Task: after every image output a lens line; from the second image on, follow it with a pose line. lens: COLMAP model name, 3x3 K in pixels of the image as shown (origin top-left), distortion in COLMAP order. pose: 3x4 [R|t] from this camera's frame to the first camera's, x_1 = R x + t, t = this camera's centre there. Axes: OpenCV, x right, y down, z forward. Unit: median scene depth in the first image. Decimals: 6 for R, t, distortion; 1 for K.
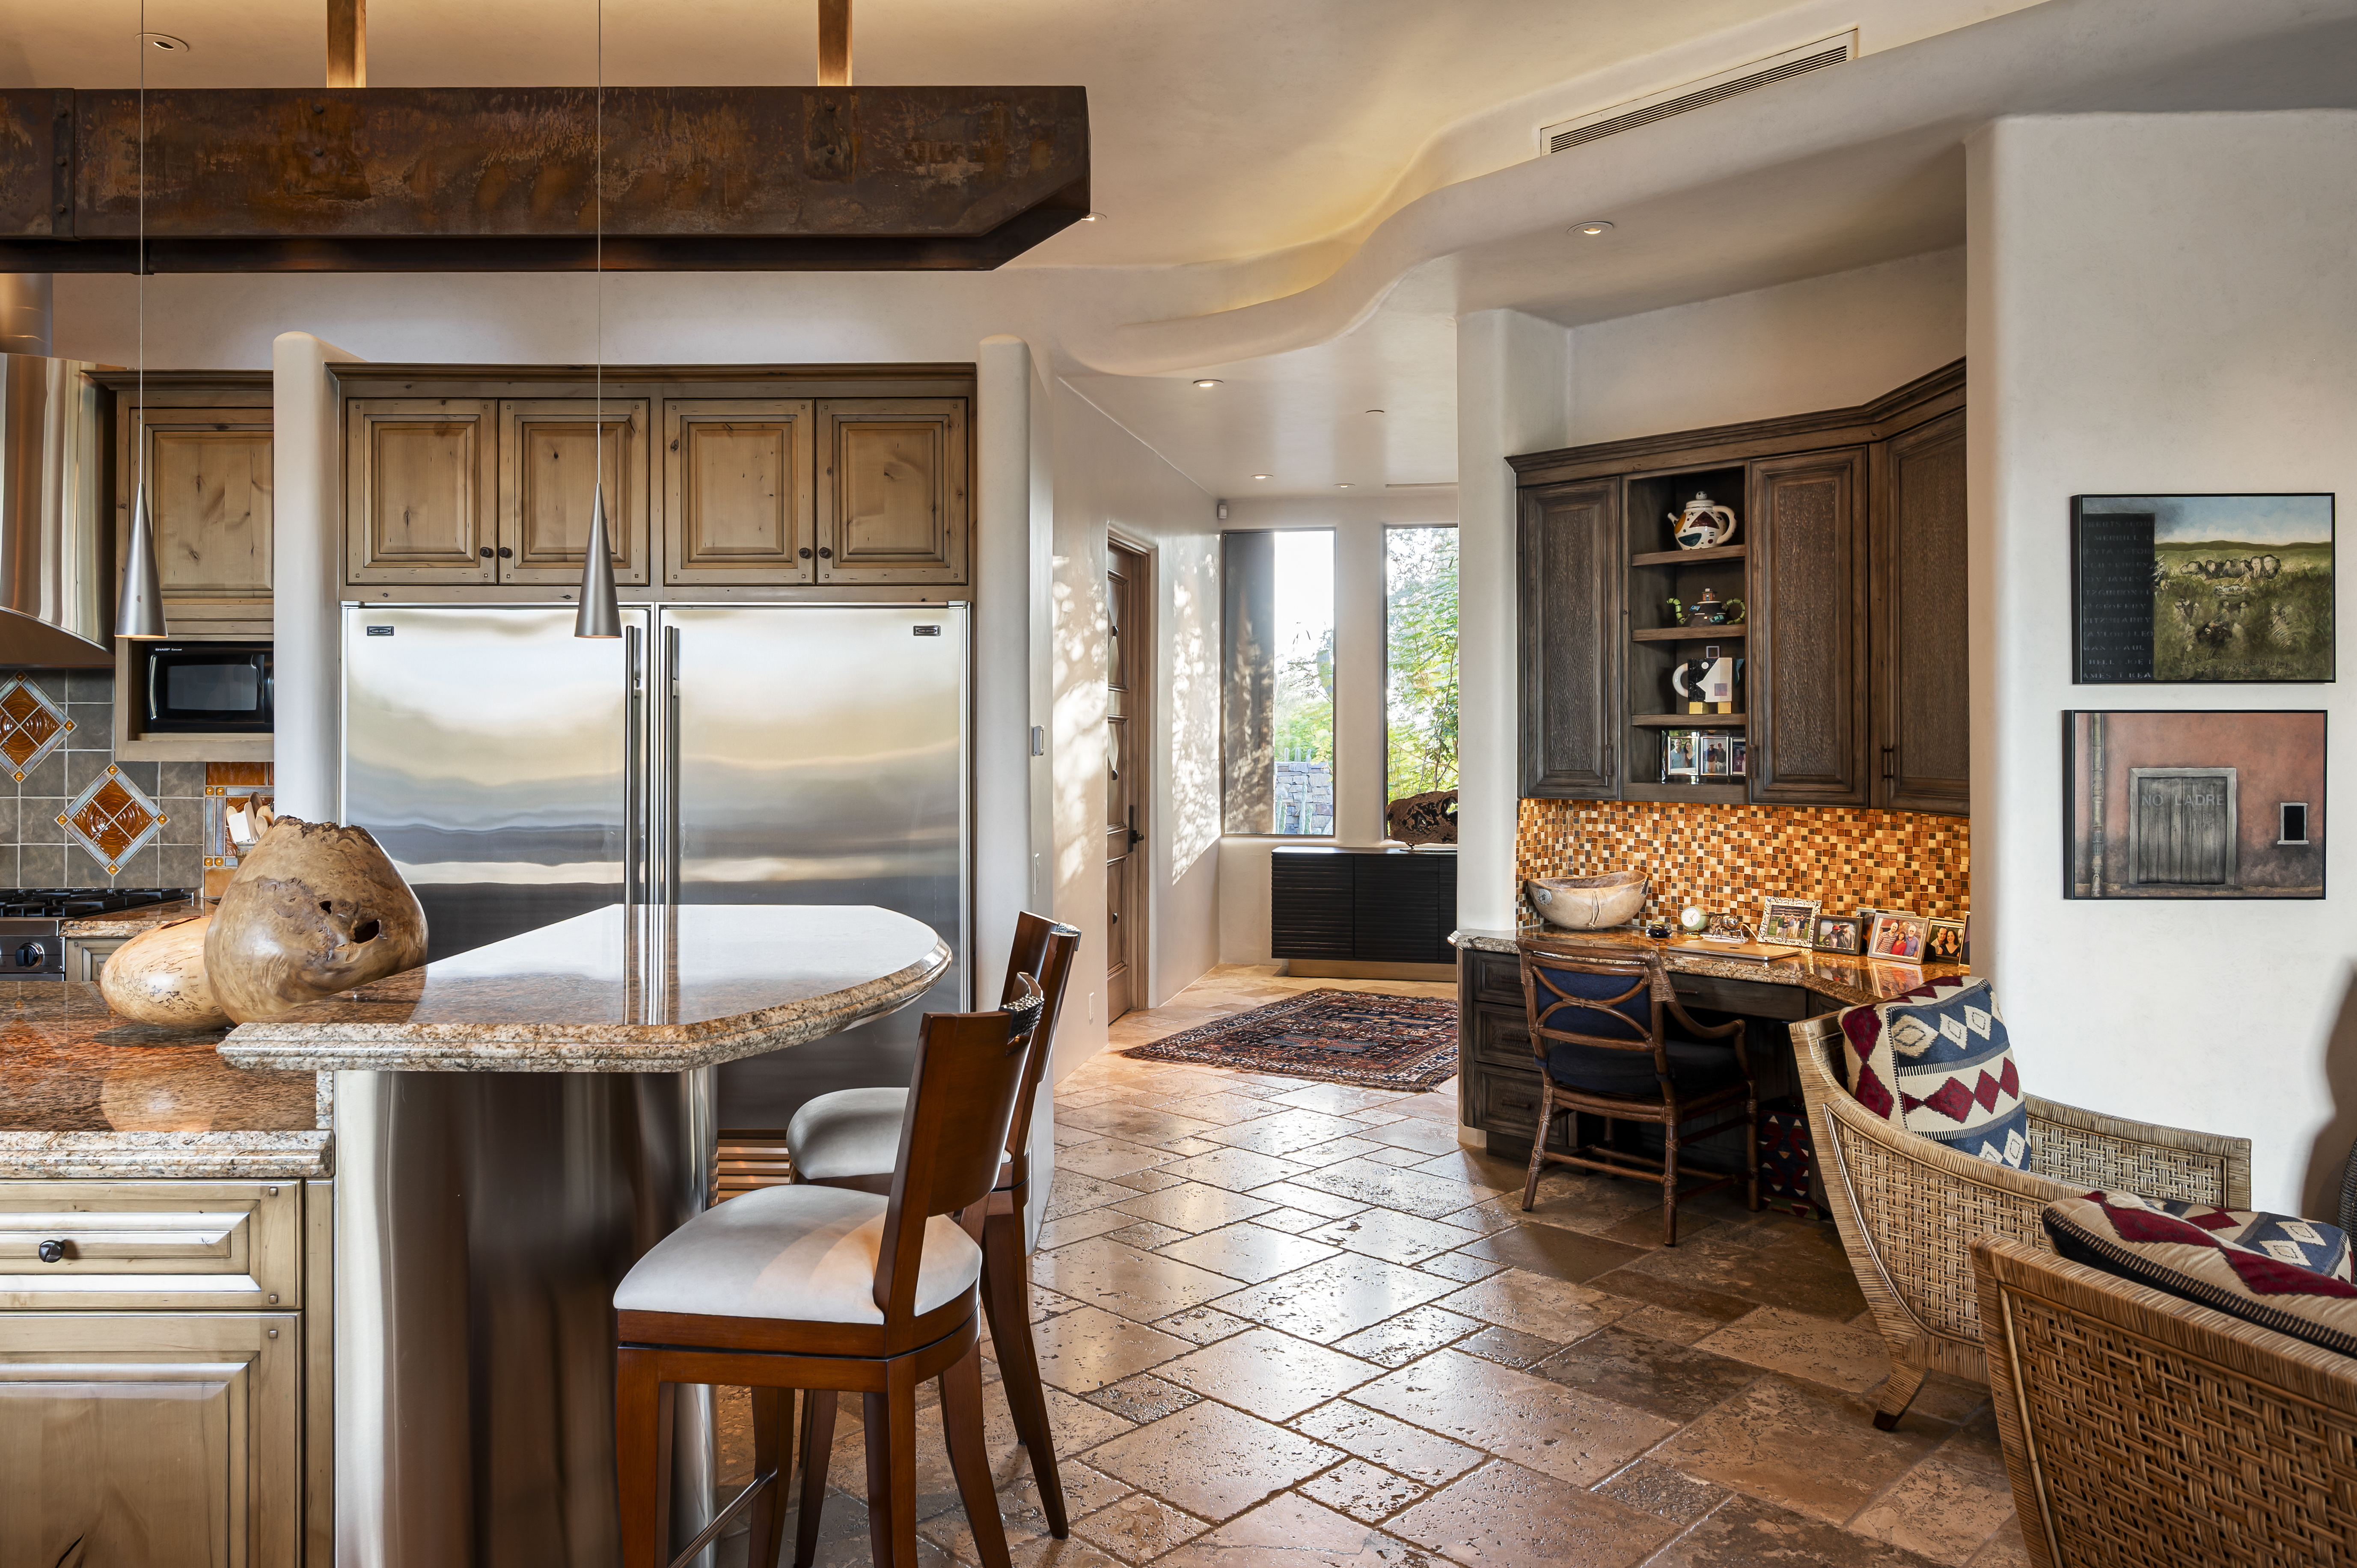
lens RADIAL K [[1586.4, 0, 1164.2], [0, 1586.4, 730.2], [0, 0, 1]] dist [-0.000819, -0.001110]
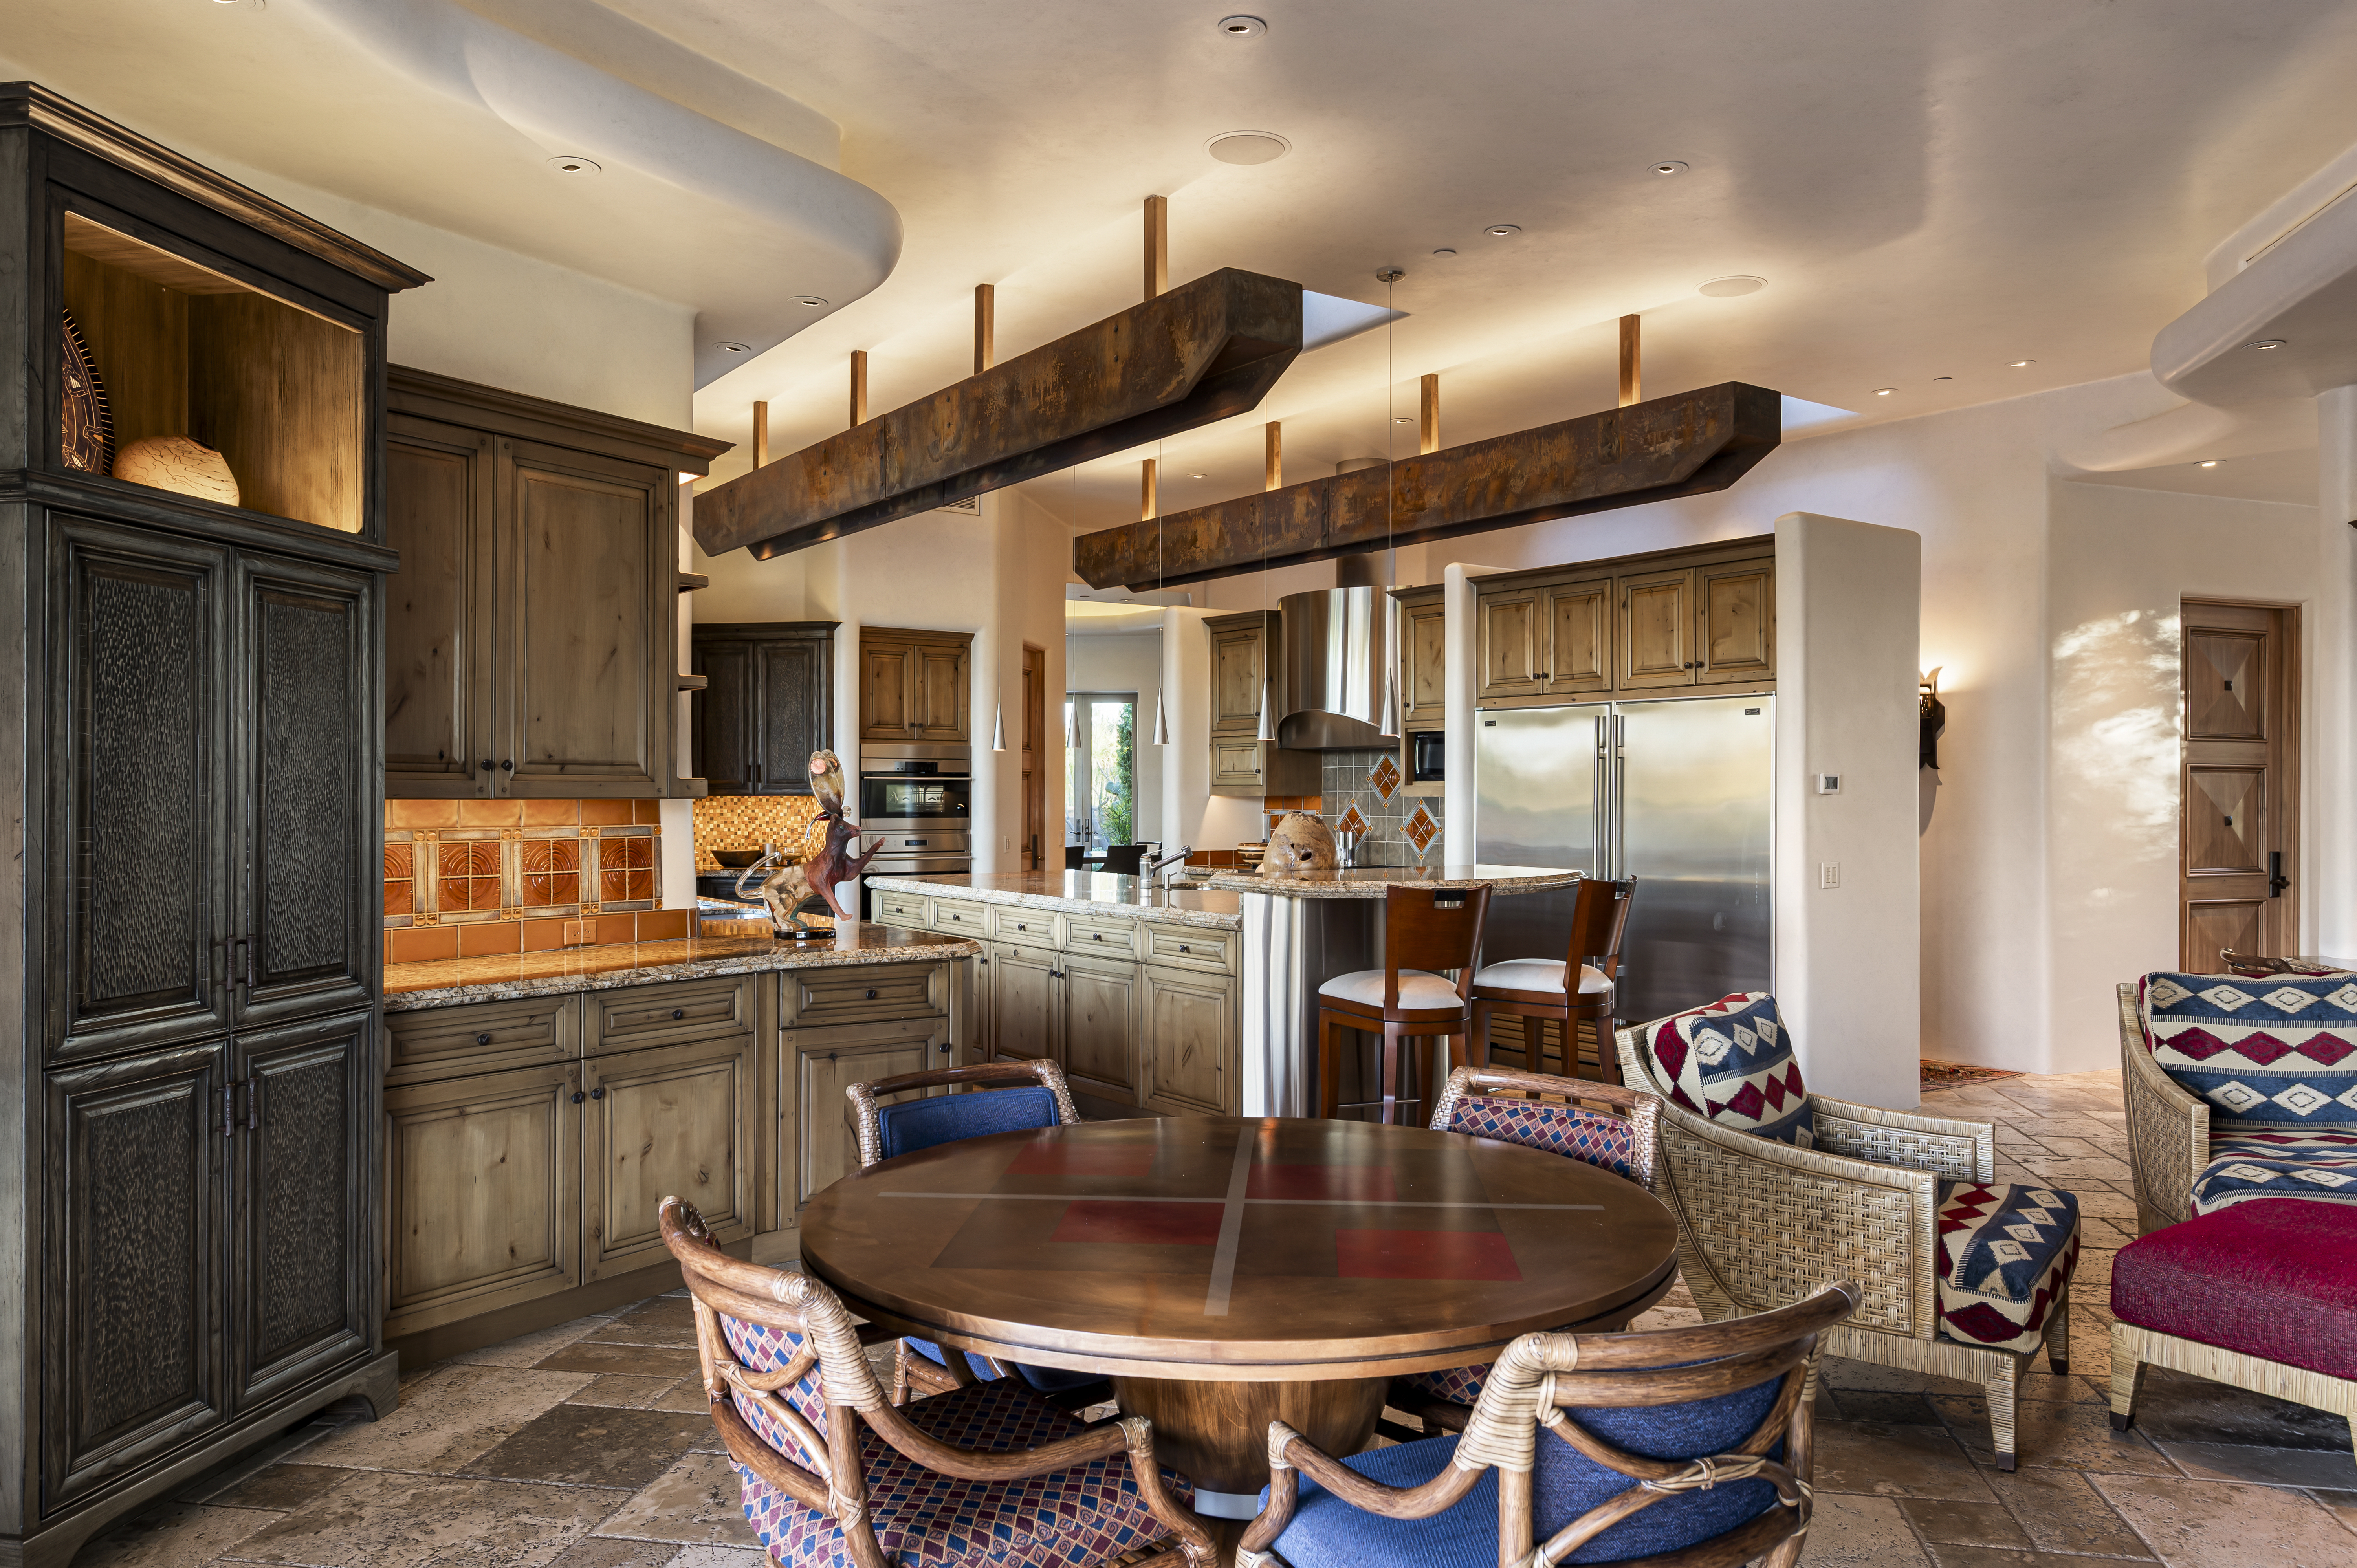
lens RADIAL K [[1572.2, 0, 1181.5], [0, 1572.2, 786.6], [0, 0, 1]] dist [0.002073, 0.001086]
pose [[0.588043, -0.000393, -0.808830, 0.753941], [0.000701, 1.000000, 0.000024, 0.008550], [0.808830, -0.000581, 0.588043, -0.334515]]
